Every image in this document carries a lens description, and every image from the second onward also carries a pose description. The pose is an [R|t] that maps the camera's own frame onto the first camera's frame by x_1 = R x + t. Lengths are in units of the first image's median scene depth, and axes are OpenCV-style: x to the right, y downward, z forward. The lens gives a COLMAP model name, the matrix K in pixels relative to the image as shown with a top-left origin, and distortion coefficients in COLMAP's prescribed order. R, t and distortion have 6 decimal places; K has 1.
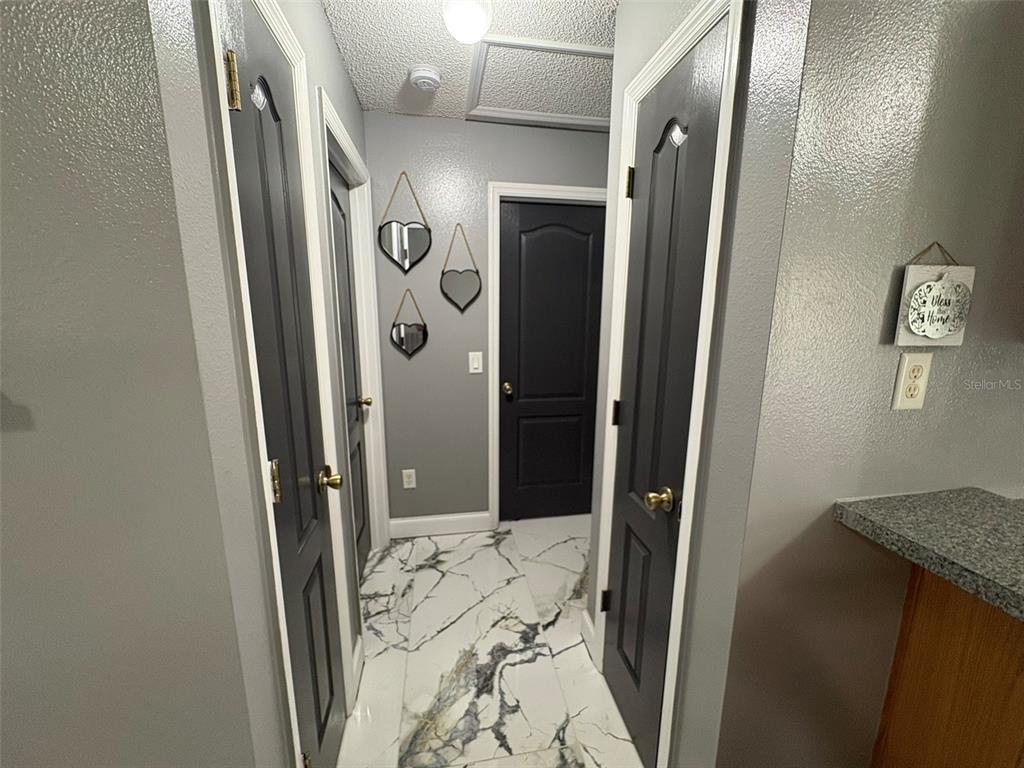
lens RADIAL K [[408.0, 0, 512.0], [0, 408.0, 384.0], [0, 0, 1]] dist [0.001225, 0.000309]
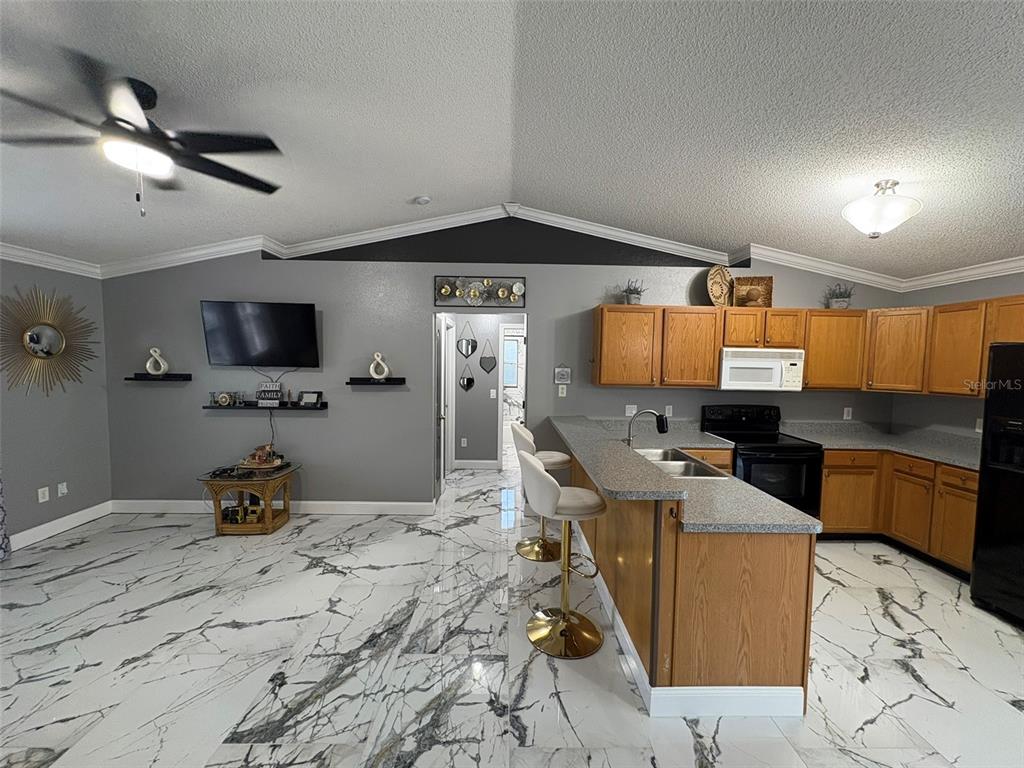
lens RADIAL K [[408.0, 0, 512.0], [0, 408.0, 384.0], [0, 0, 1]] dist [0.001225, 0.000309]
pose [[0.987326, 0.020103, -0.157425, 0.562312], [-0.041067, 0.990522, -0.131073, 0.284361], [0.153298, 0.135877, 0.978794, -1.909537]]
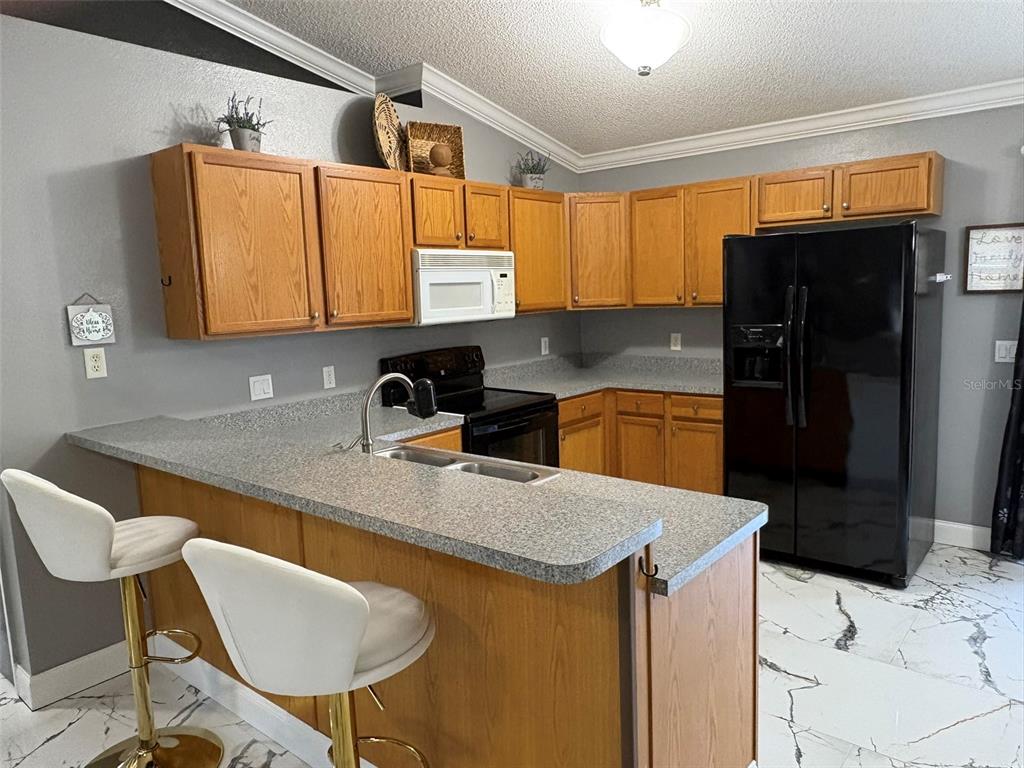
lens RADIAL K [[715.3, 0, 512.0], [0, 715.3, 384.0], [0, 0, 1]] dist [0.001894, 0.003675]
pose [[0.762749, -0.120679, 0.635335, 0.156157], [0.163733, 0.986462, -0.009195, 0.217078], [-0.625624, 0.111039, 0.772182, -1.376695]]
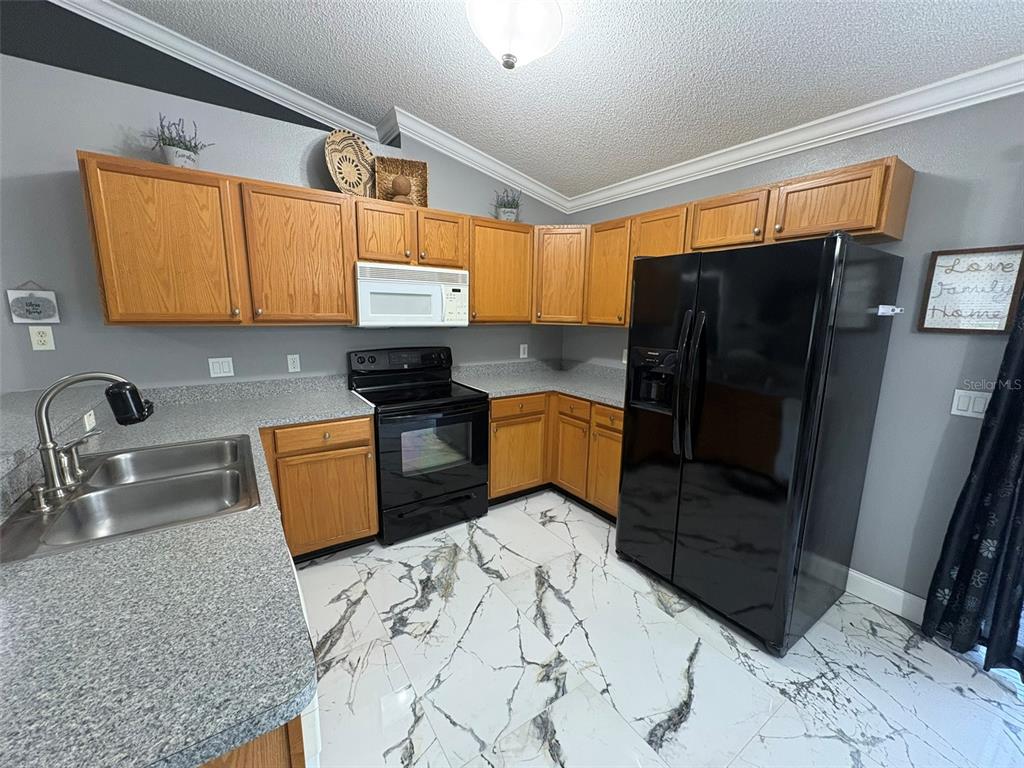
lens RADIAL K [[408.0, 0, 512.0], [0, 408.0, 384.0], [0, 0, 1]] dist [0.001225, 0.000309]
pose [[0.912355, -0.063942, 0.404375, 1.225775], [0.067143, 0.997724, 0.006278, 0.211539], [-0.403856, 0.021423, 0.914572, -1.127562]]
